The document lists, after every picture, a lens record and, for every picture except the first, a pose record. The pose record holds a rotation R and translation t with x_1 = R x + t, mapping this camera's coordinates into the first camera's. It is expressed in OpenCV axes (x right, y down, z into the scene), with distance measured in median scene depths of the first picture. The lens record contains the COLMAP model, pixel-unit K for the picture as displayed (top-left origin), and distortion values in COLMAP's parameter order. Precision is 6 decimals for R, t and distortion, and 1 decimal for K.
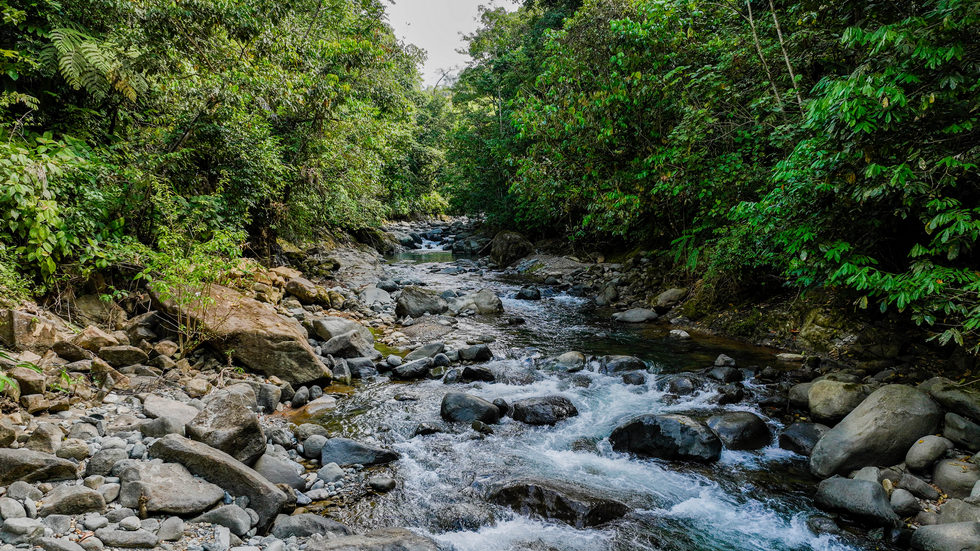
lens RADIAL K [[716.1, 0, 476.0], [0, 716.1, 275.8], [0, 0, 1]] dist [0.010452, 0.004943]
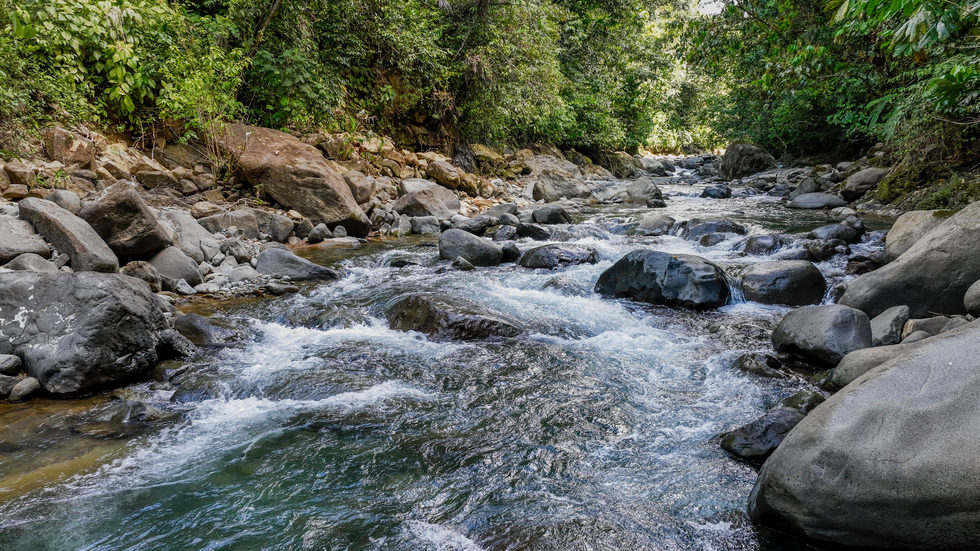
lens RADIAL K [[716.1, 0, 476.0], [0, 716.1, 275.8], [0, 0, 1]] dist [0.010452, 0.004943]
pose [[0.916641, 0.055453, -0.395845, 0.330572], [-0.028386, 0.996860, 0.073917, 0.146871], [0.398701, -0.056519, 0.915338, 0.199126]]
